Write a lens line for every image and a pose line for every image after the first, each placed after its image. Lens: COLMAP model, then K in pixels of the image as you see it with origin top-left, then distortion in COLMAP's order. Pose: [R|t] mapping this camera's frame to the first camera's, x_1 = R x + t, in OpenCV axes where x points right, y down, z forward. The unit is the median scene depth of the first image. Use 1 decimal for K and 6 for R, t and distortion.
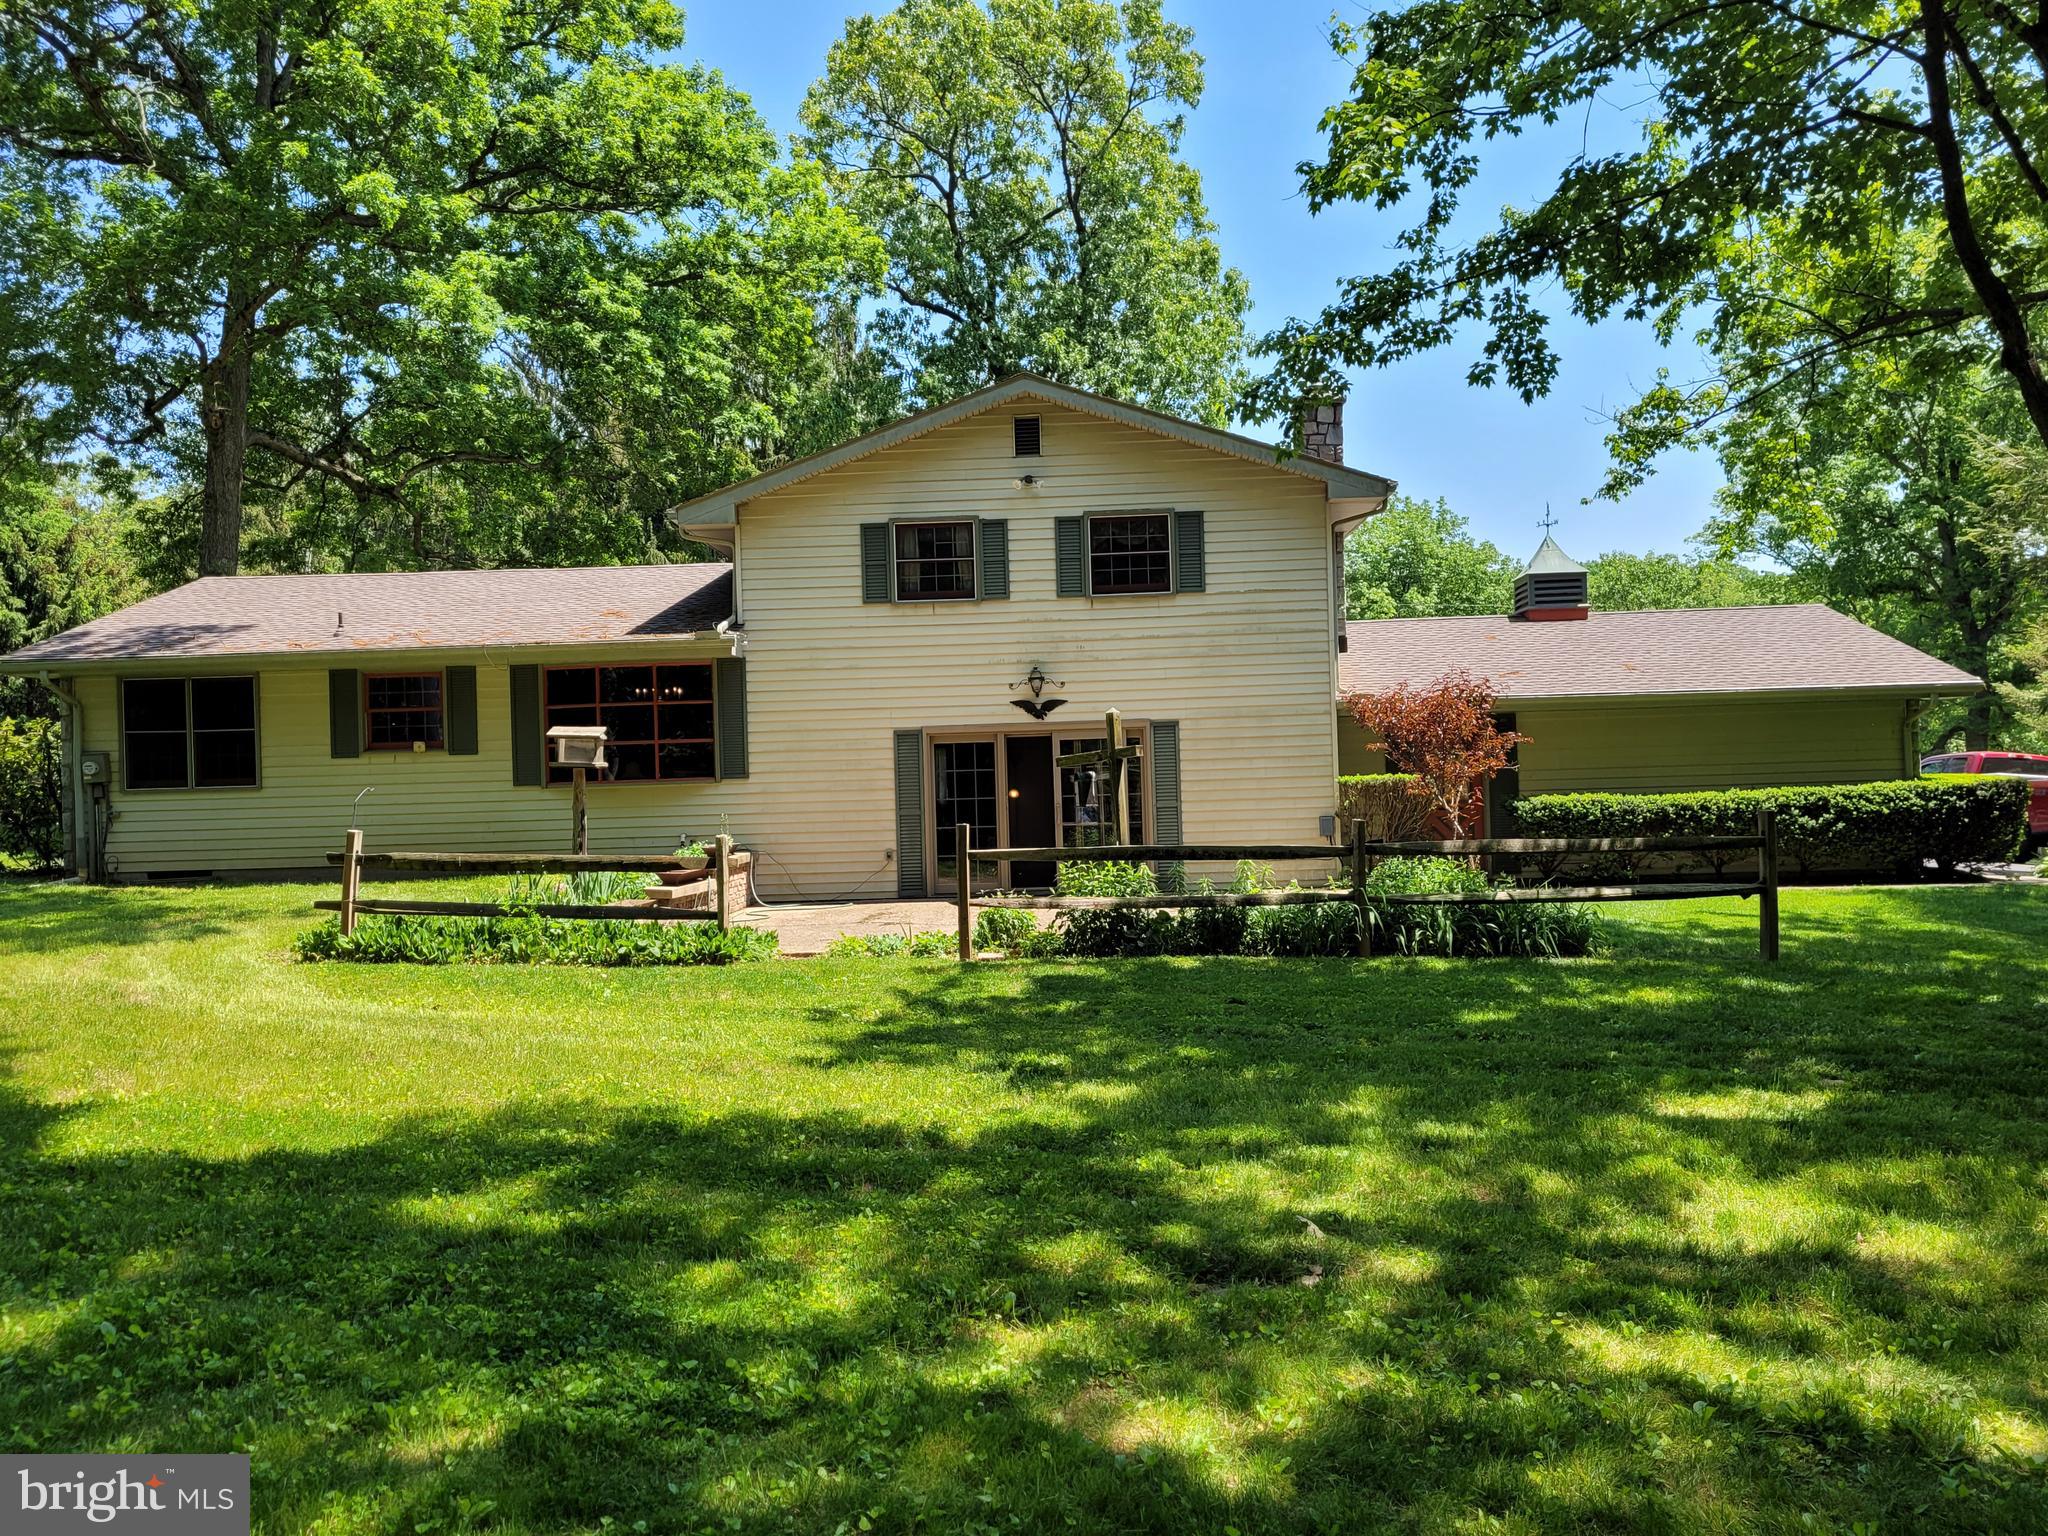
lens RADIAL K [[1549.9, 0, 1047.0], [0, 1549.9, 781.9], [0, 0, 1]] dist [0.035852, -0.006596]
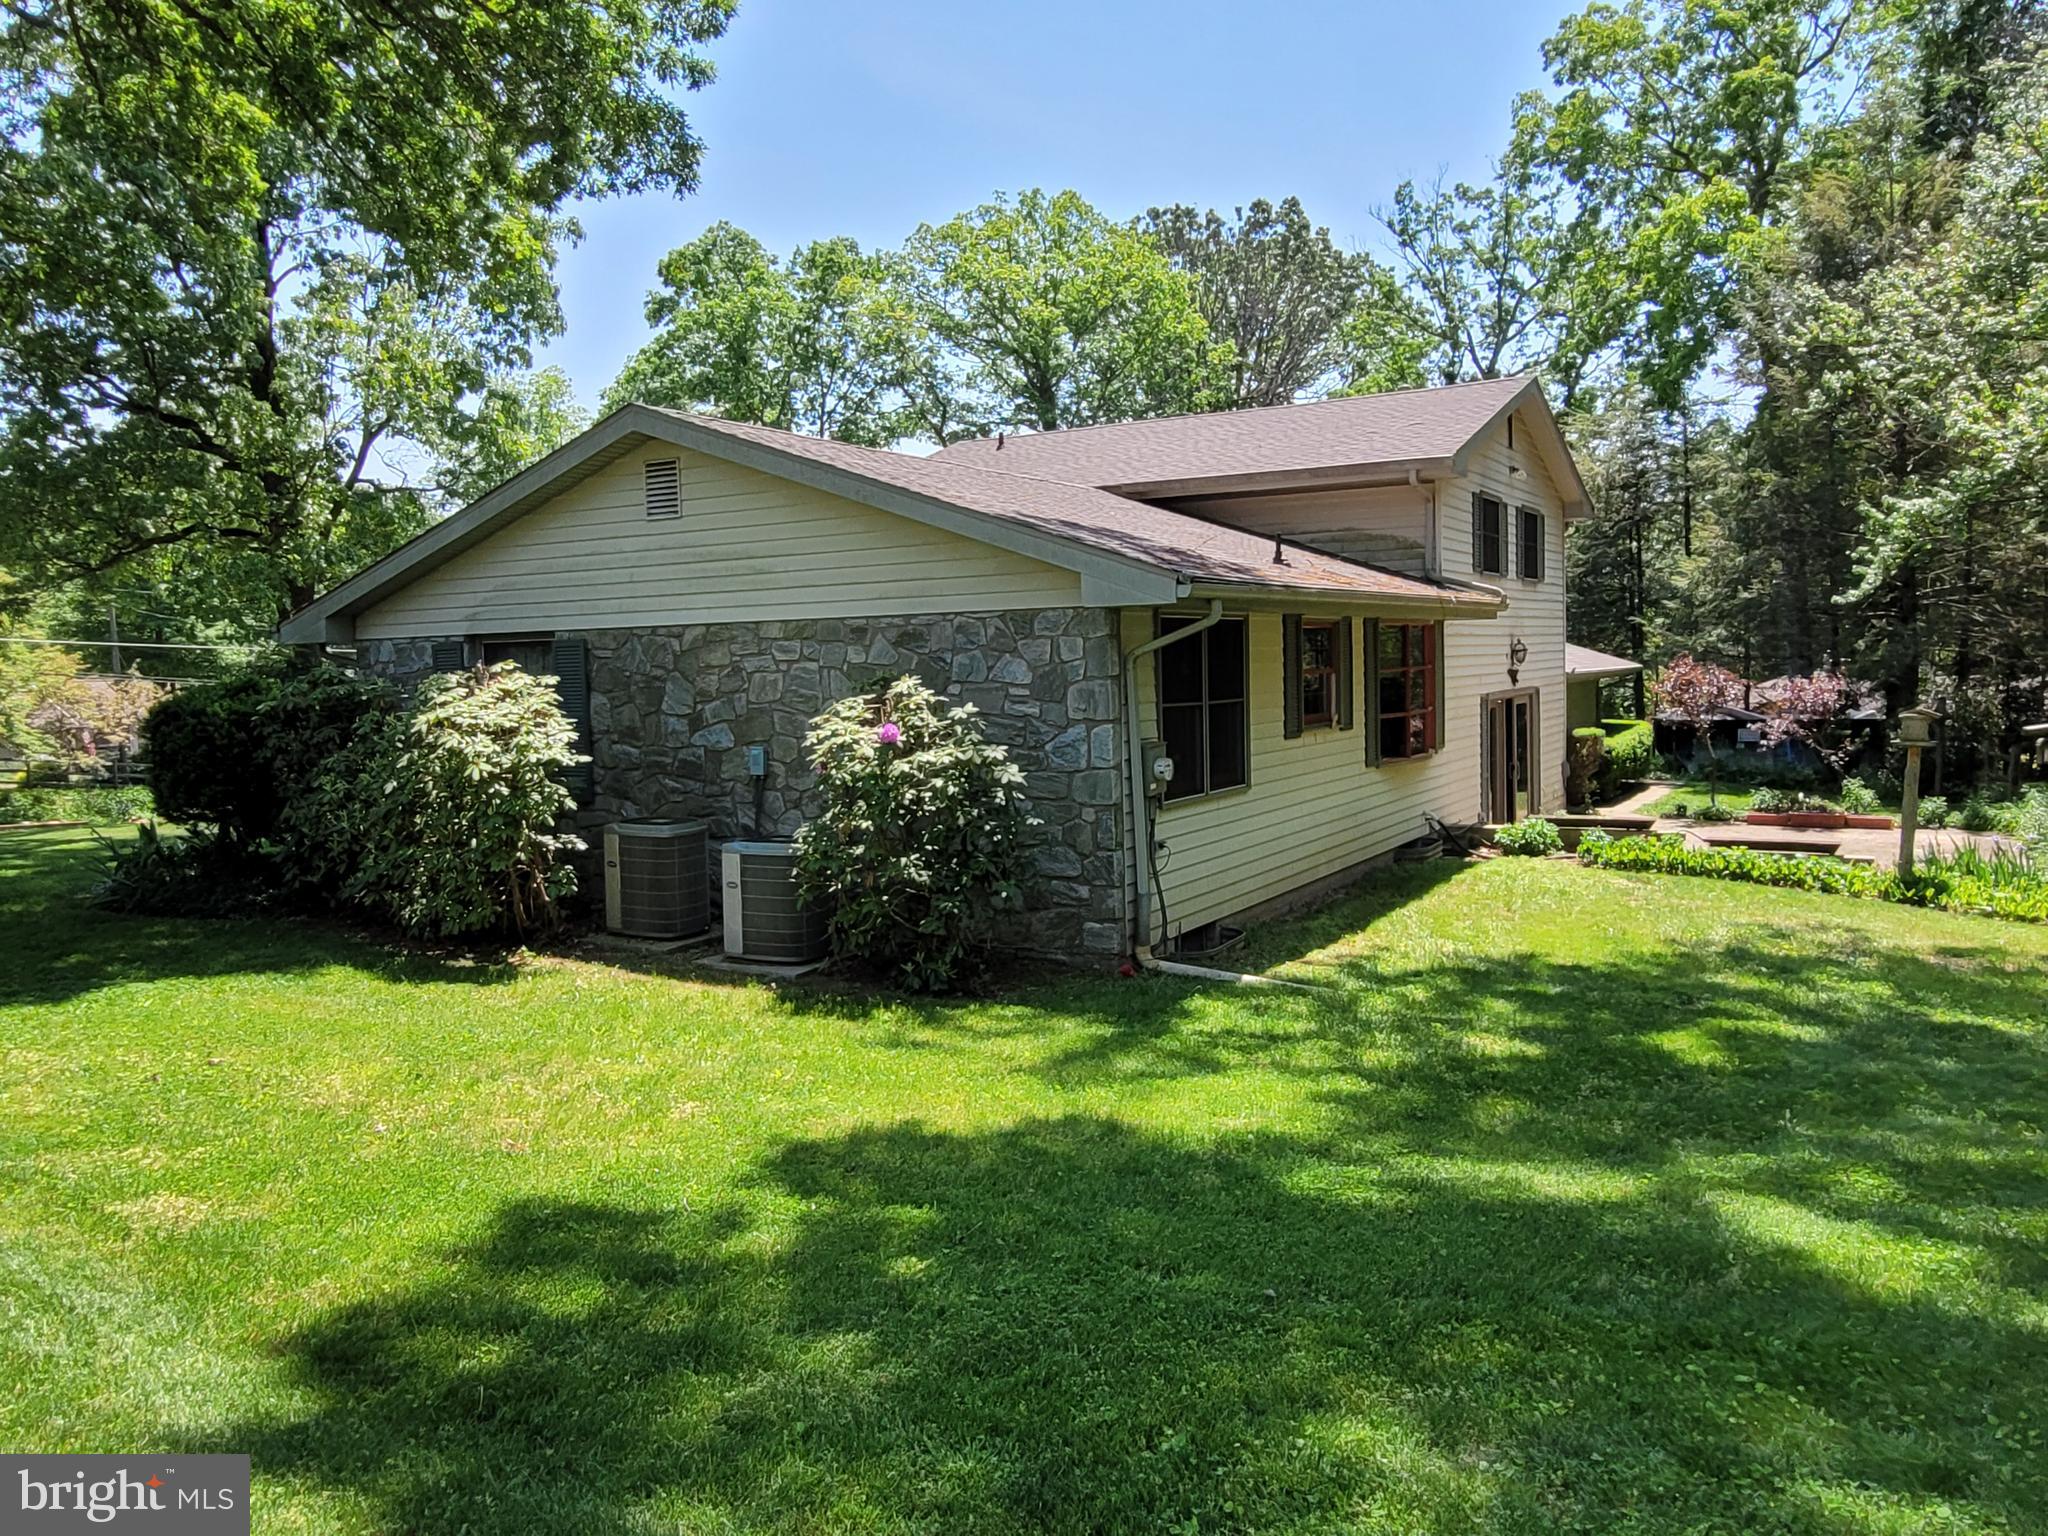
lens RADIAL K [[1510.2, 0, 1037.2], [0, 1510.2, 747.8], [0, 0, 1]] dist [-0.024993, 0.091875]
pose [[0.475351, -0.034698, 0.879112, -1.125051], [0.020504, 0.999388, 0.028358, -0.033408], [-0.879557, 0.004546, 0.475771, 0.785095]]
